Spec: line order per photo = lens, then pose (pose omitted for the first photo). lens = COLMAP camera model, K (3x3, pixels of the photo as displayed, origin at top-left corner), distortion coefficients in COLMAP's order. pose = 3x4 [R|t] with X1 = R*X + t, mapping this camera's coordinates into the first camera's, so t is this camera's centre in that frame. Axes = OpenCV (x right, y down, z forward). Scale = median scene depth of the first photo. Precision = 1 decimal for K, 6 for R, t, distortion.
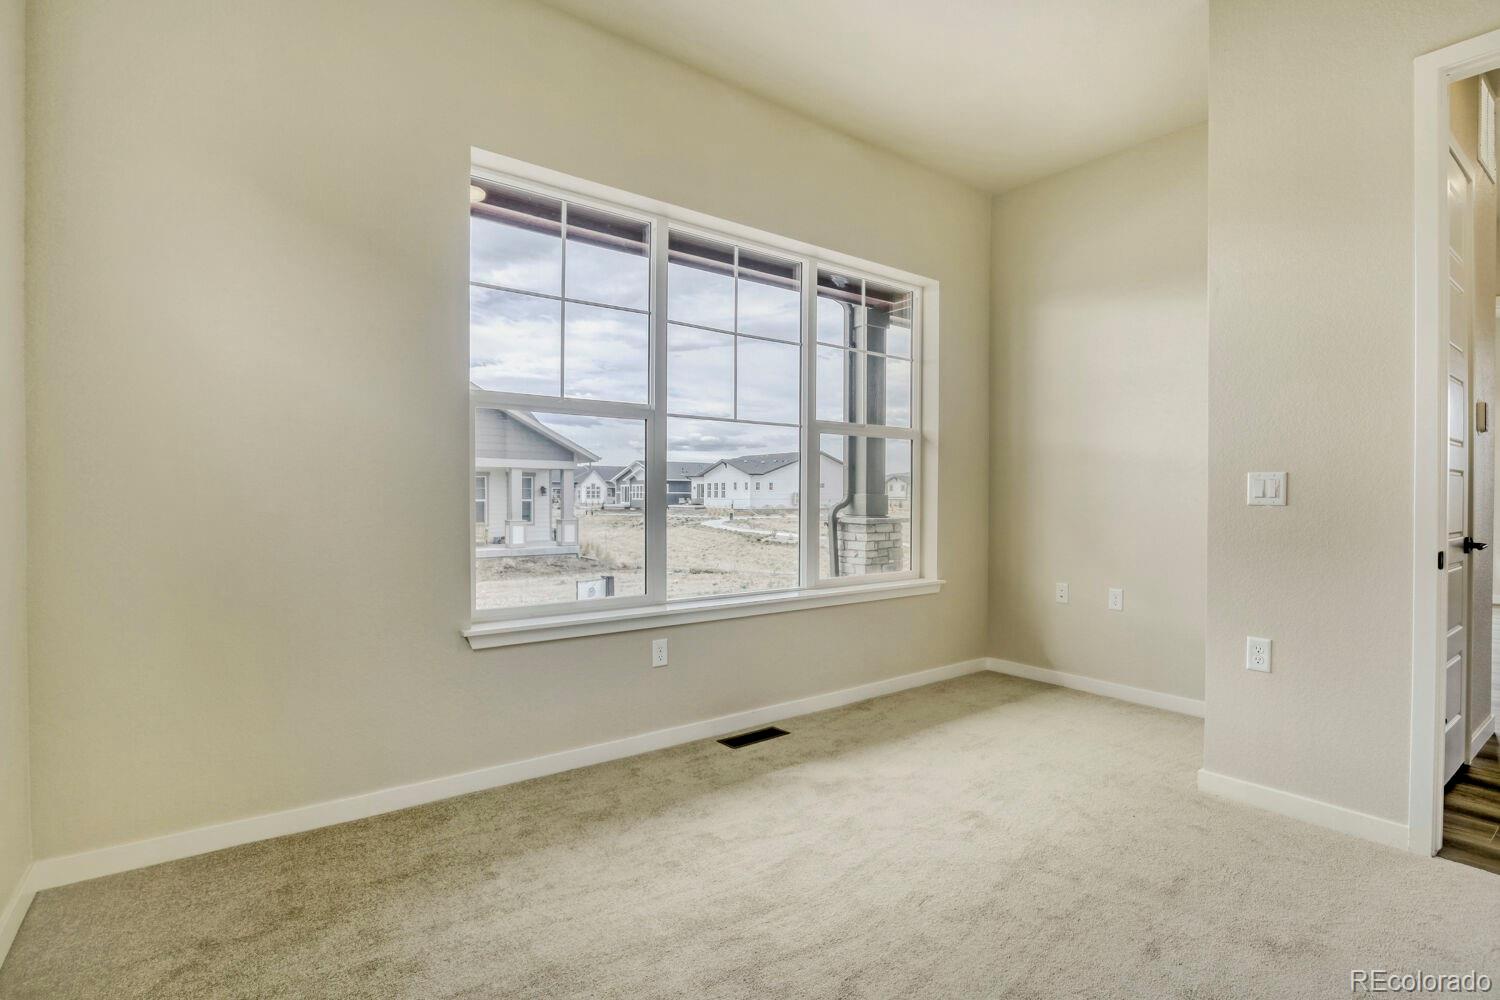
lens RADIAL K [[736.3, 0, 750.0], [0, 736.3, 500.0], [0, 0, 1]] dist [-0.001713, 0.000179]
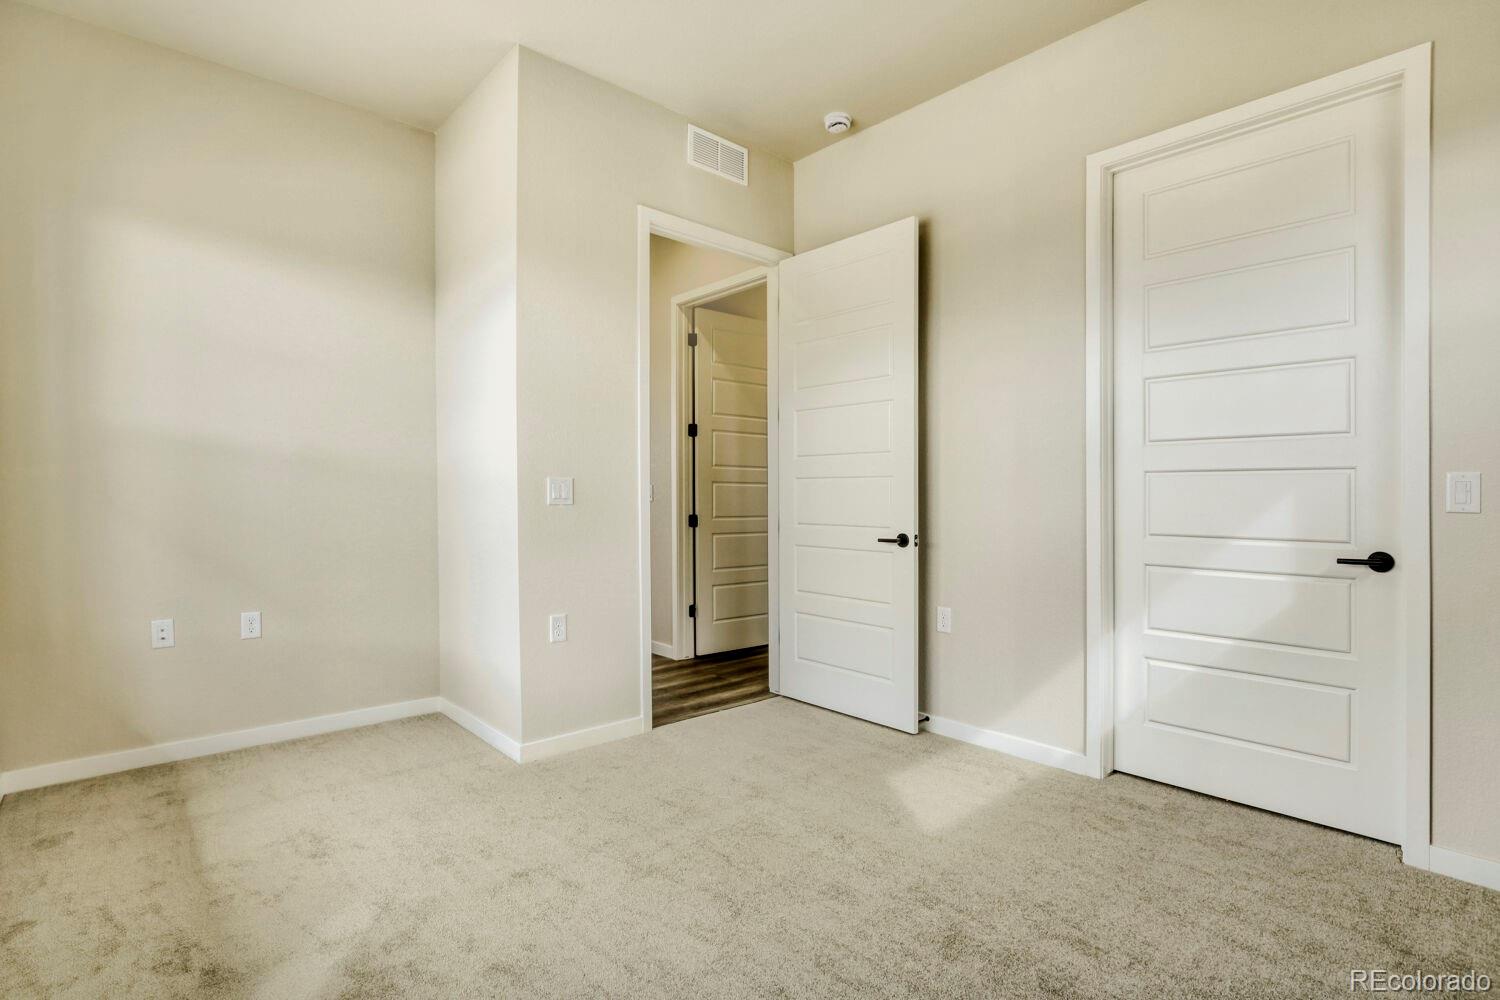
lens RADIAL K [[736.3, 0, 750.0], [0, 736.3, 500.0], [0, 0, 1]] dist [-0.001713, 0.000179]
pose [[-0.082216, -0.004163, 0.996606, -0.529737], [0.007765, 0.999958, 0.004817, -0.004729], [-0.996584, 0.008134, -0.082180, 0.762751]]
